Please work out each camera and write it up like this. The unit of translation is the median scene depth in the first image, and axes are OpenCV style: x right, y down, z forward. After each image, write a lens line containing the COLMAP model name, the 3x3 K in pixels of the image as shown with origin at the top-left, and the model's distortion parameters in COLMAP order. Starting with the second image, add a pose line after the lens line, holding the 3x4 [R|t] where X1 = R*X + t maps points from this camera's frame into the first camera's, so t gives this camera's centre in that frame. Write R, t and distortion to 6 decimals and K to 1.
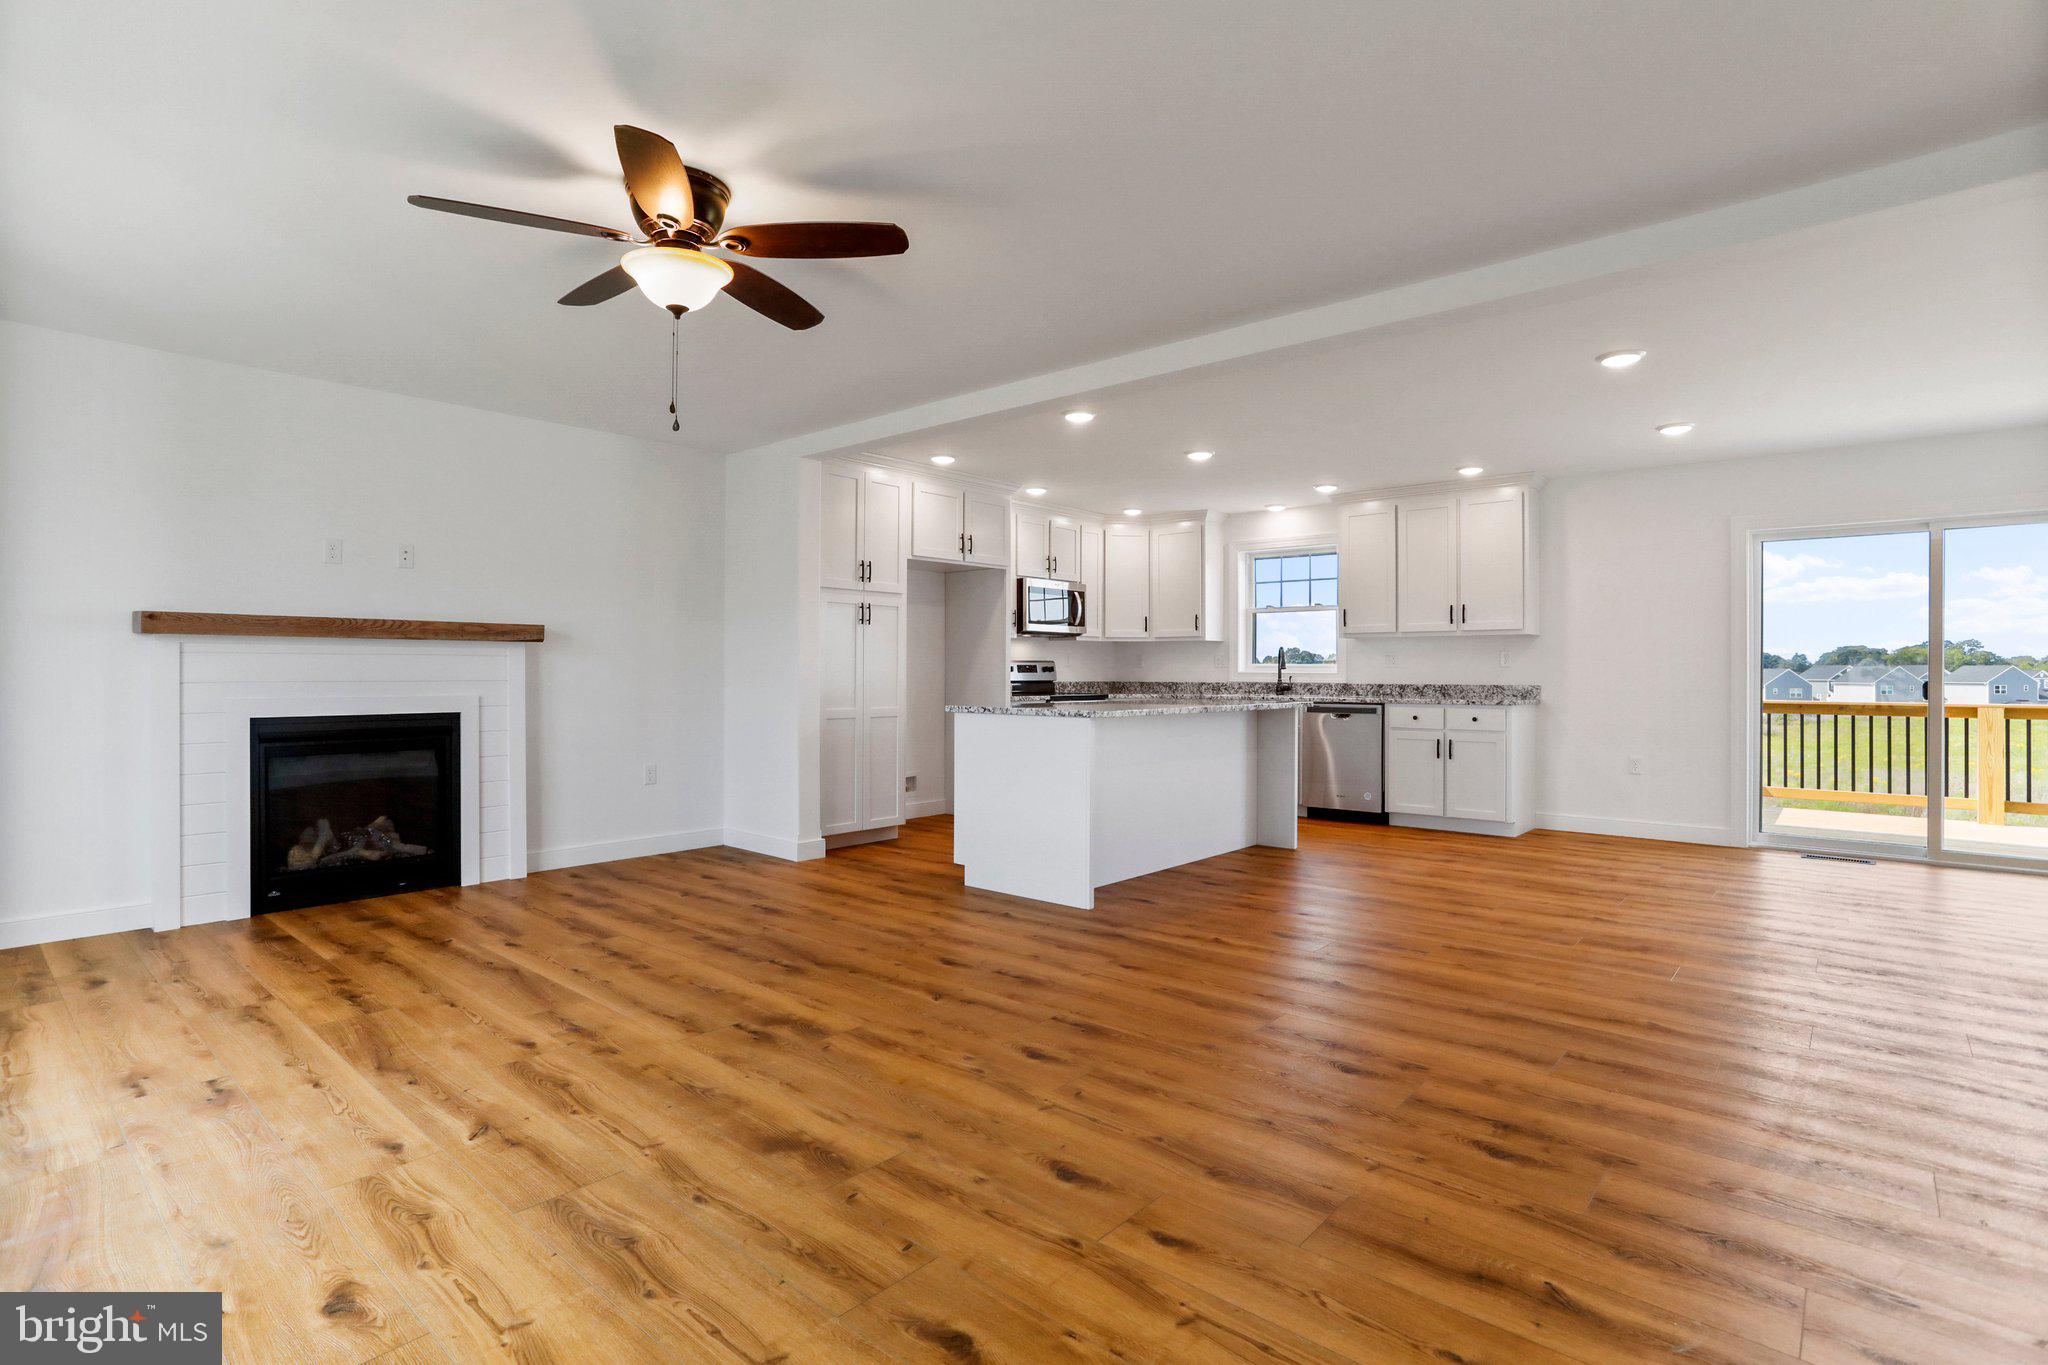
lens RADIAL K [[992.5, 0, 1012.9], [0, 992.5, 676.0], [0, 0, 1]] dist [-0.034423, 0.011416]
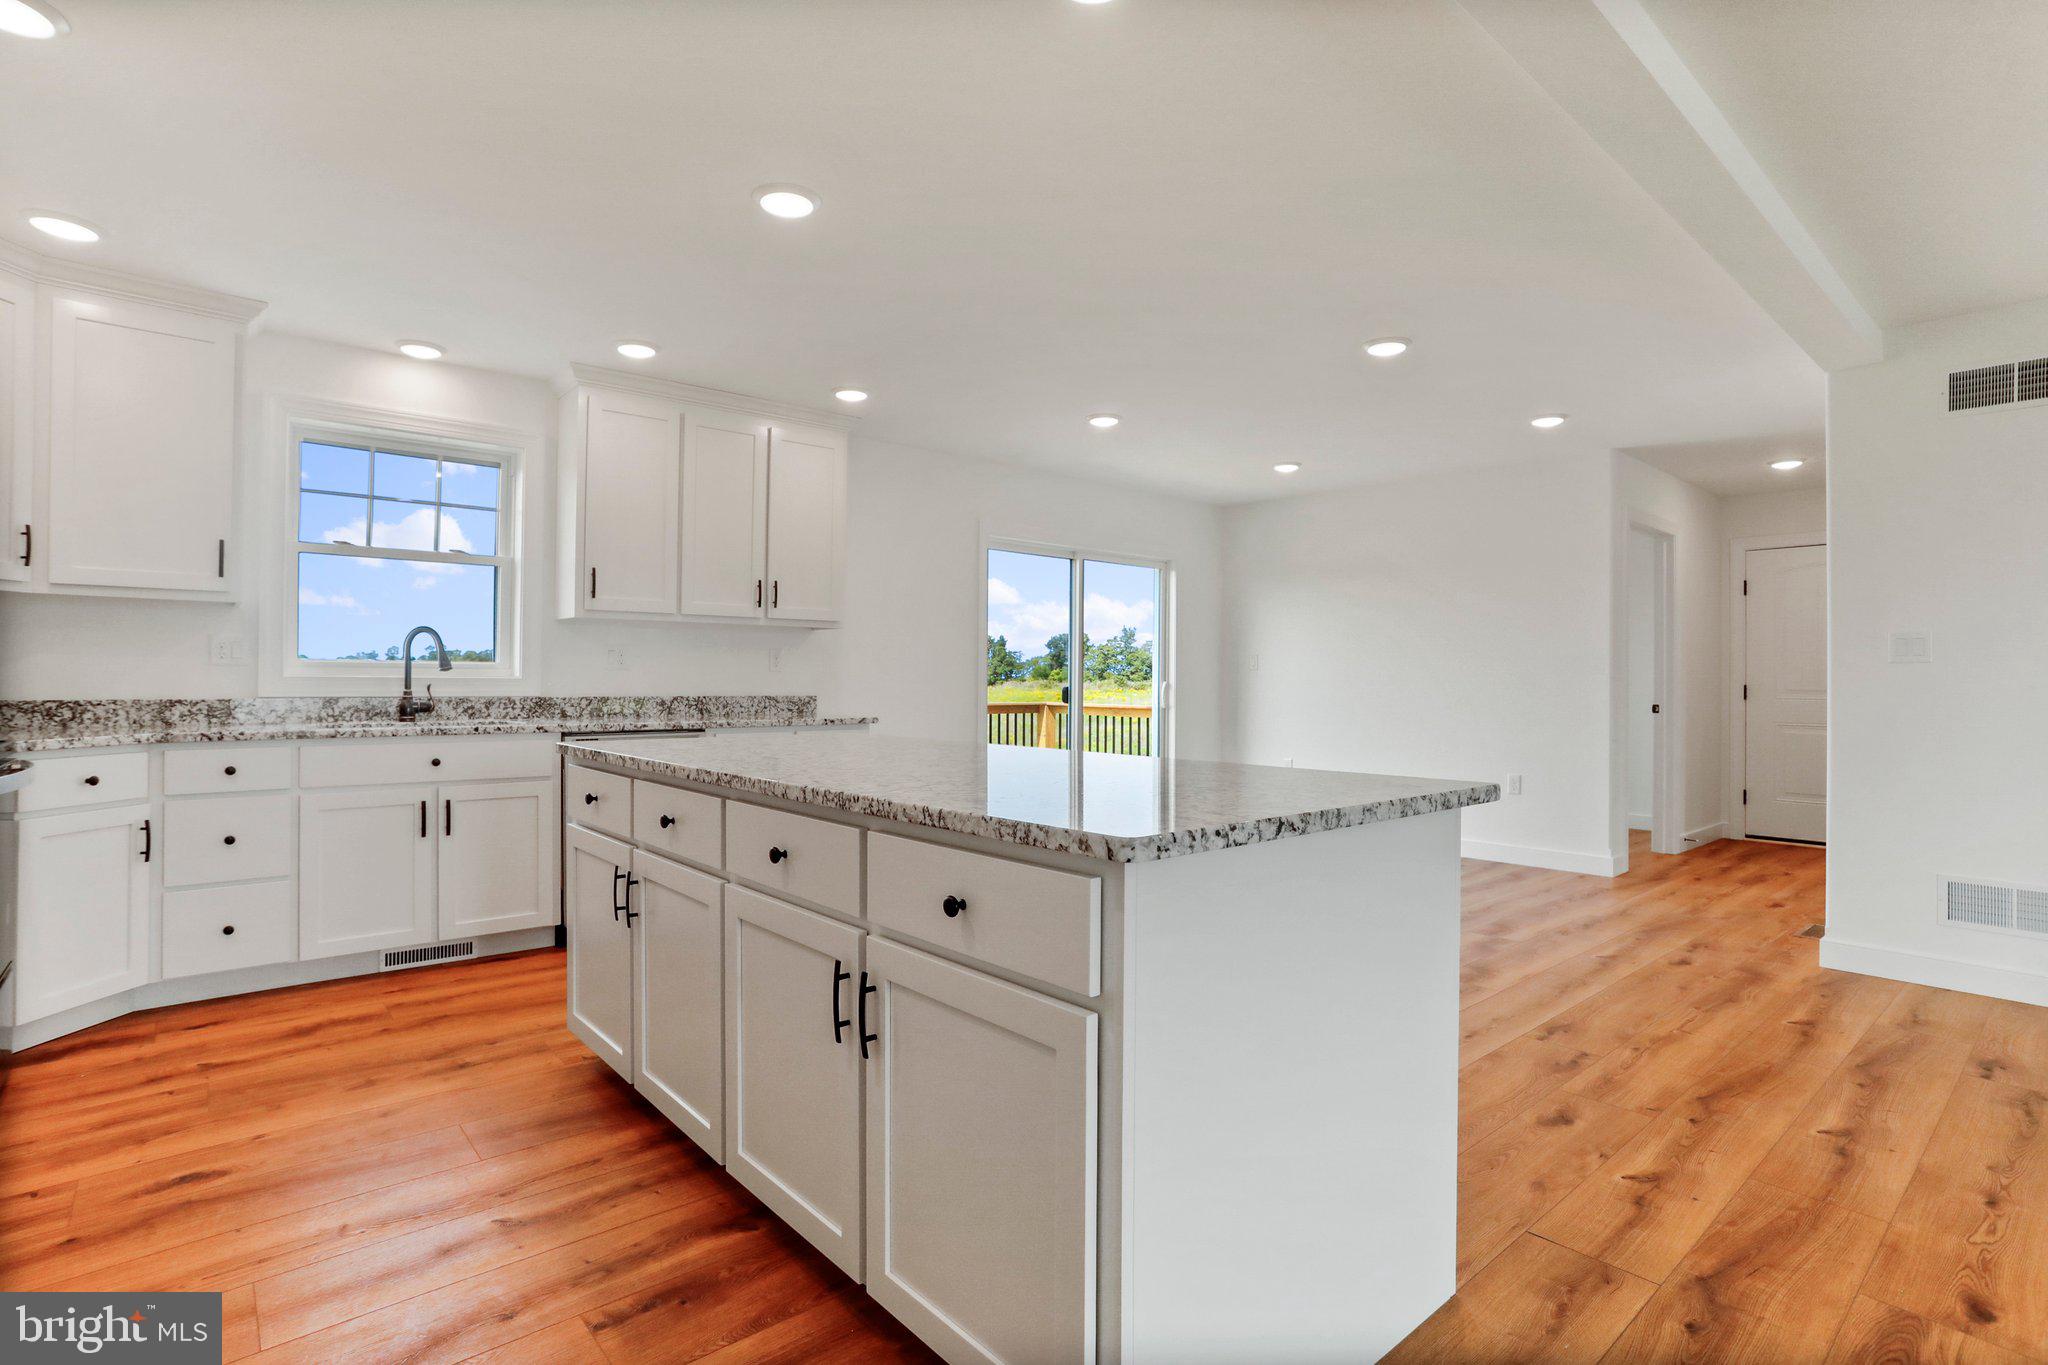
lens RADIAL K [[992.5, 0, 1021.4], [0, 992.5, 681.9], [0, 0, 1]] dist [-0.034423, 0.011416]
pose [[0.140049, -0.003425, 0.990139, -0.201239], [-0.002728, 0.999989, 0.003845, -0.004298], [-0.990141, -0.003240, 0.140038, 0.687637]]
